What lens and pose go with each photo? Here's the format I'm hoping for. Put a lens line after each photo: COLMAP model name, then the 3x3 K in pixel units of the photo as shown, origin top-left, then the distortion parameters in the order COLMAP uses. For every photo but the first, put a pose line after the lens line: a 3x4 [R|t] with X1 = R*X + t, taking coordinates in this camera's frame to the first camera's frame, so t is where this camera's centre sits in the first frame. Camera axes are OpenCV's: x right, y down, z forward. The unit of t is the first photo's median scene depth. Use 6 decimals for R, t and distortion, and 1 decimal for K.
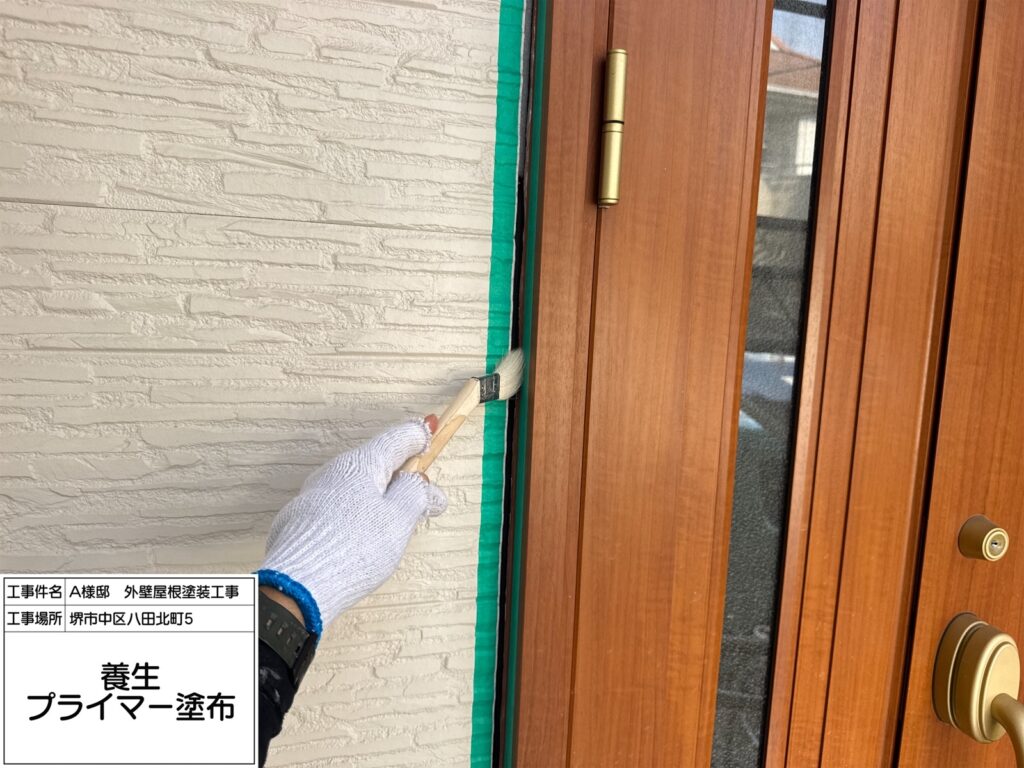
lens RADIAL K [[732.8, 0, 508.6], [0, 732.8, 379.7], [0, 0, 1]] dist [0.046043, -0.065297]
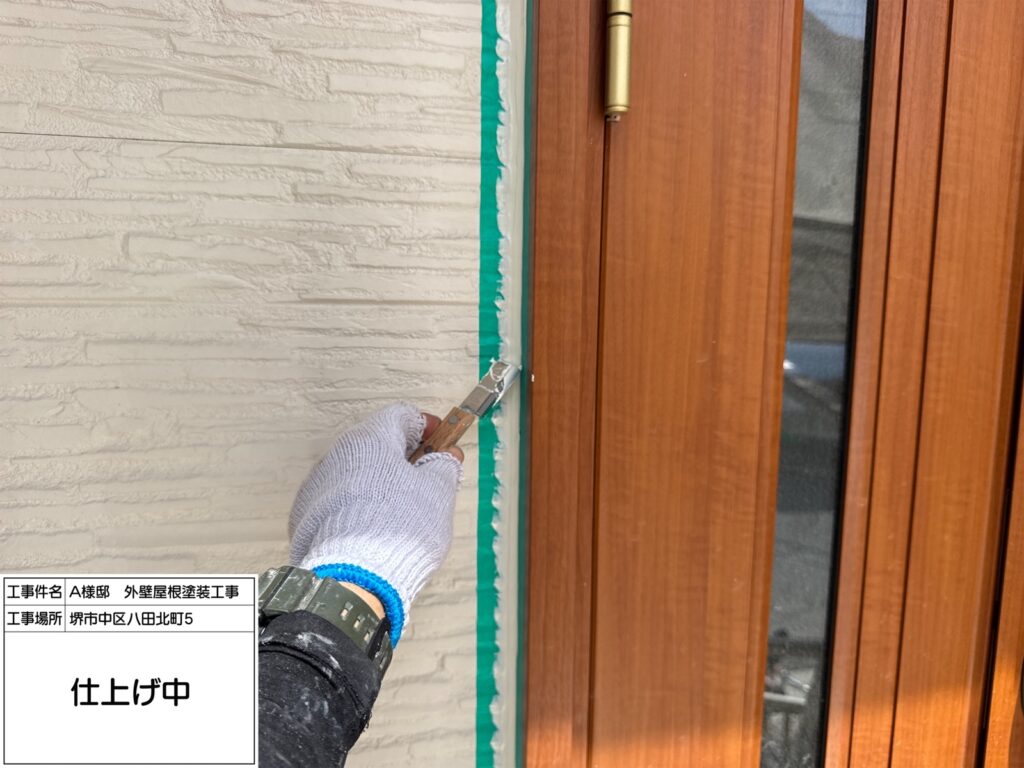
lens RADIAL K [[712.8, 0, 501.0], [0, 712.8, 380.1], [0, 0, 1]] dist [-0.001085, -0.004666]
pose [[0.997446, -0.024553, -0.067079, 0.047528], [0.024069, 0.999678, -0.008009, 0.062920], [0.067254, 0.006374, 0.997716, 0.171272]]
